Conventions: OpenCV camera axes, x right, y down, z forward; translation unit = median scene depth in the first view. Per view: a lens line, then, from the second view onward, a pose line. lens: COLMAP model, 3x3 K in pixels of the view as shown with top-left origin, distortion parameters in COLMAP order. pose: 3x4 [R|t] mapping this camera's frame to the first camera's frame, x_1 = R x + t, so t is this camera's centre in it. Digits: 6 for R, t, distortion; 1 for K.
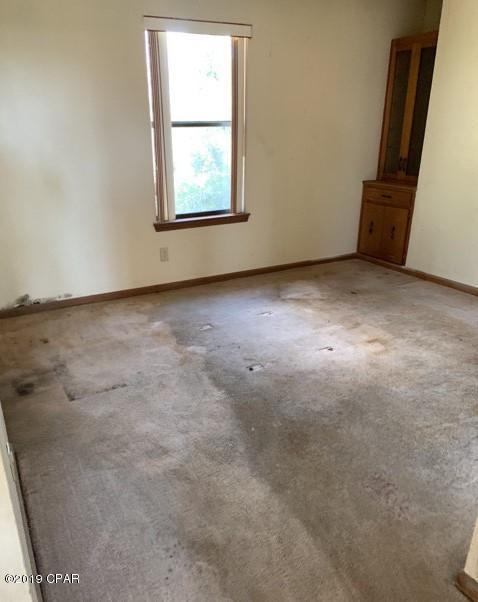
lens RADIAL K [[464.5, 0, 239.0], [0, 464.5, 301.0], [0, 0, 1]] dist [-0.007054, -0.002976]
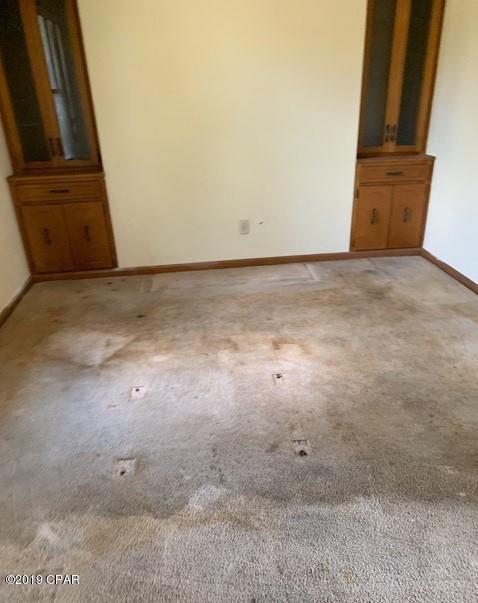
lens RADIAL K [[479.6, 0, 239.0], [0, 479.6, 301.5], [0, 0, 1]] dist [0.046483, -0.004305]
pose [[0.390803, -0.376535, 0.839937, -0.408773], [0.348581, 0.905082, 0.243552, -0.204729], [-0.851918, 0.197606, 0.484962, 0.532646]]
